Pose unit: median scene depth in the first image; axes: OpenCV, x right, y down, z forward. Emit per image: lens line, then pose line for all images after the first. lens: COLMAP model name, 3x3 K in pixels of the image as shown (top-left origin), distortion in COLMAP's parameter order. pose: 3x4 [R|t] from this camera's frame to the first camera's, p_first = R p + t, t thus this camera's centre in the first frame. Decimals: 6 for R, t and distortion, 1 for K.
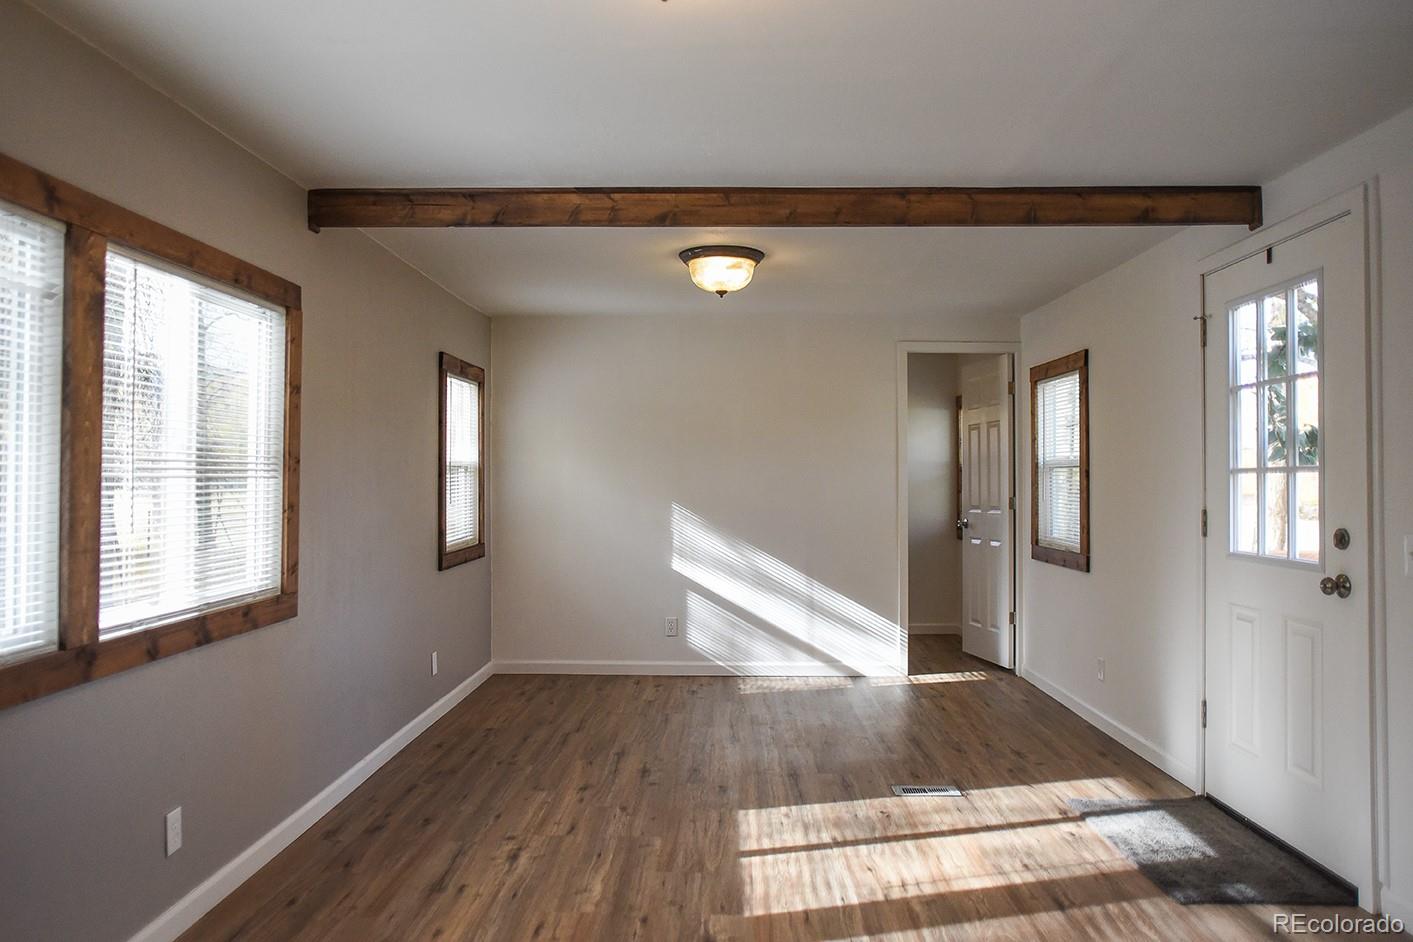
lens RADIAL K [[973.6, 0, 706.5], [0, 973.6, 471.0], [0, 0, 1]] dist [-0.008655, -0.000855]
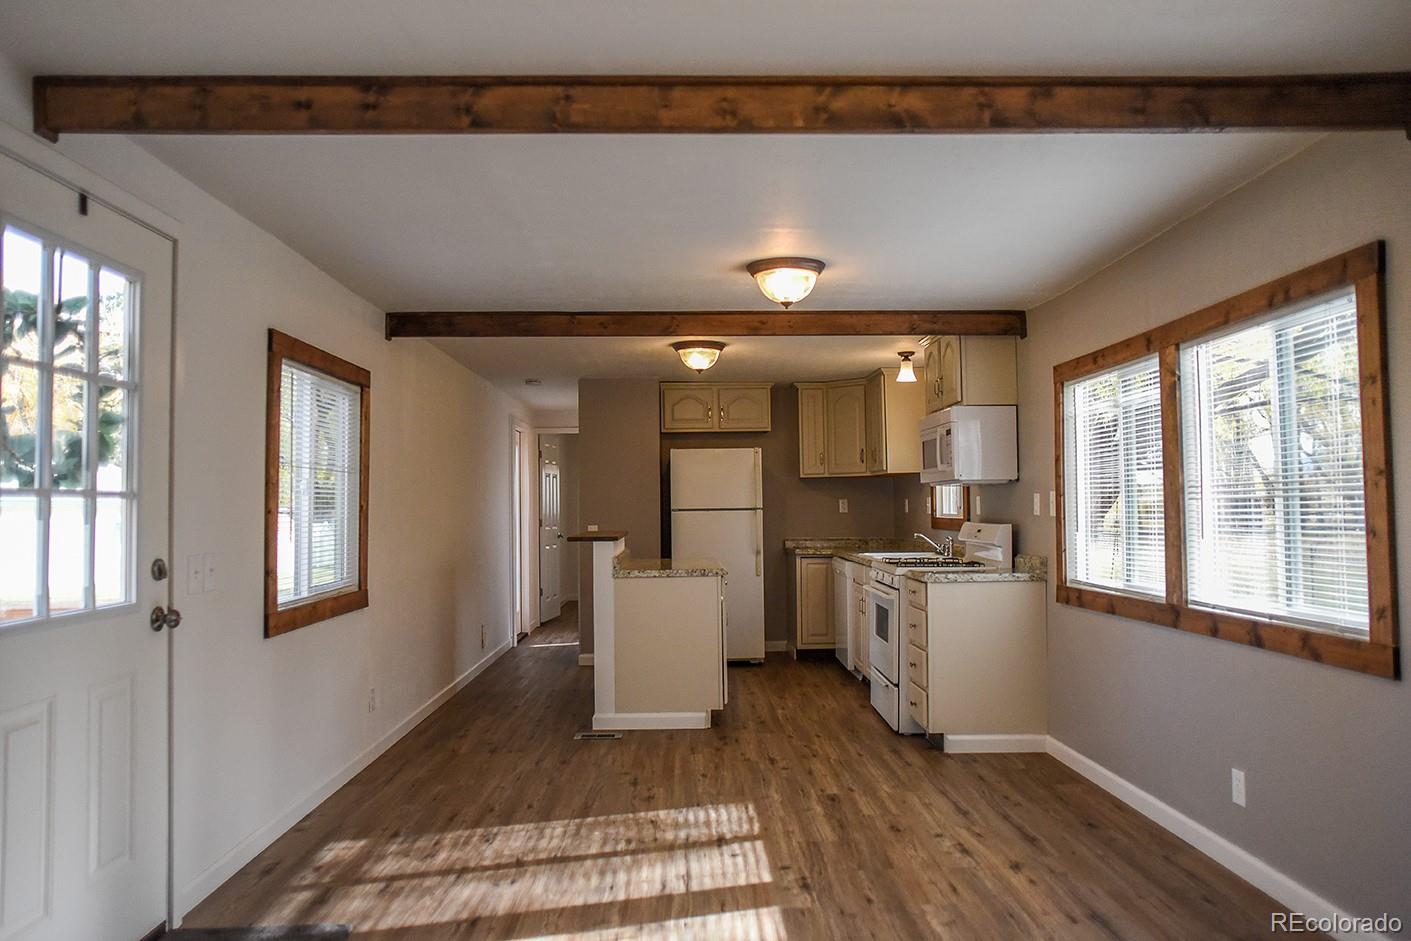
lens RADIAL K [[972.2, 0, 705.5], [0, 972.2, 470.5], [0, 0, 1]] dist [-0.008655, -0.000855]
pose [[-0.998942, 0.006589, -0.045504, 0.131238], [0.009150, 0.998371, -0.056309, 0.025300], [0.045059, -0.056666, -0.997376, 1.641086]]
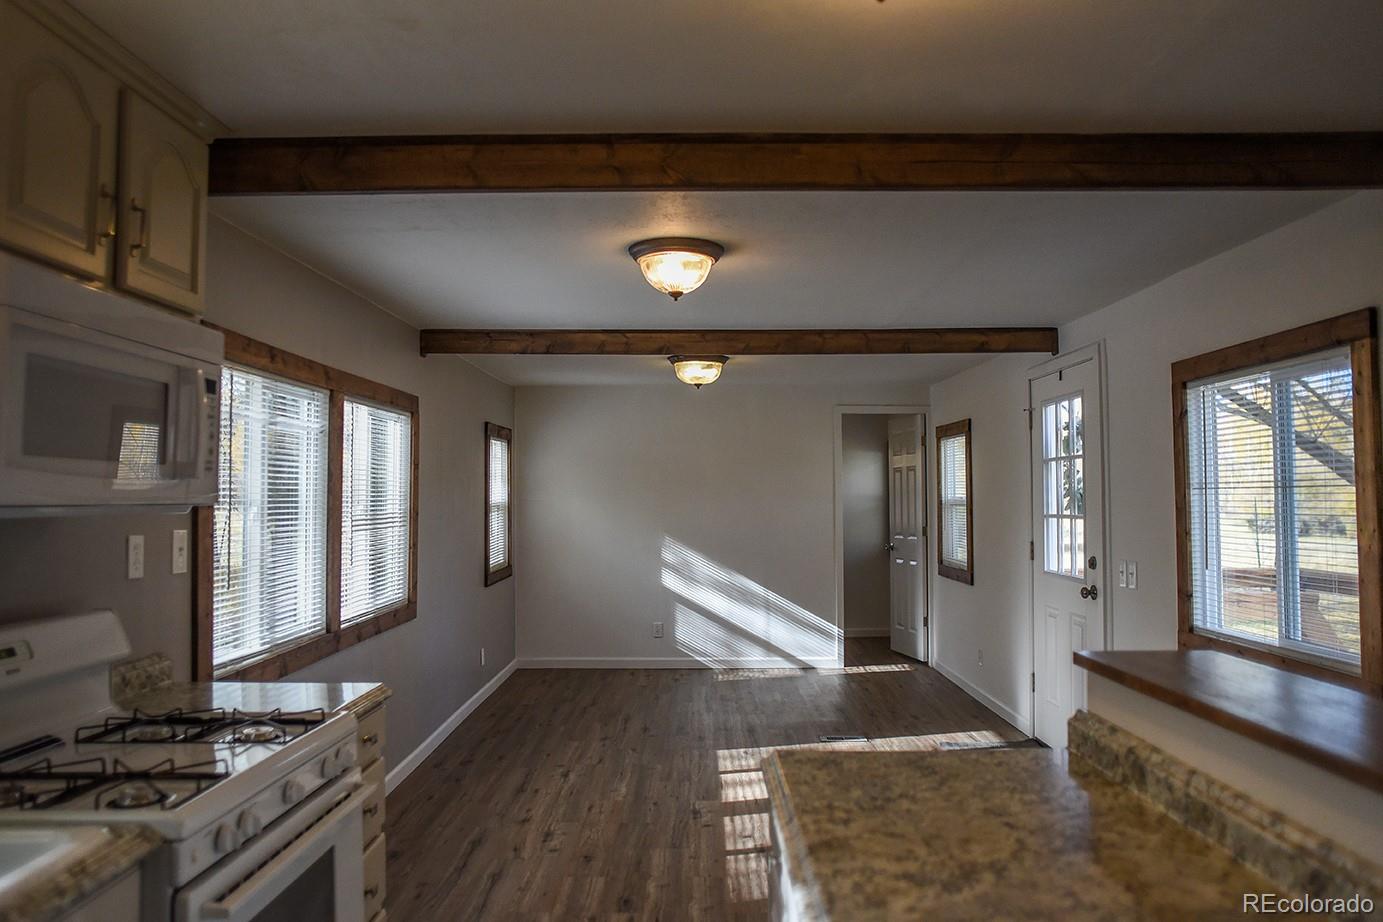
lens RADIAL K [[995.1, 0, 691.5], [0, 995.1, 461.0], [0, 0, 1]] dist [-0.004224, -0.000580]
pose [[0.999849, -0.003883, 0.016916, -0.022907], [0.004263, 0.999738, -0.022480, -0.052386], [-0.016825, 0.022548, 0.999604, -0.510778]]
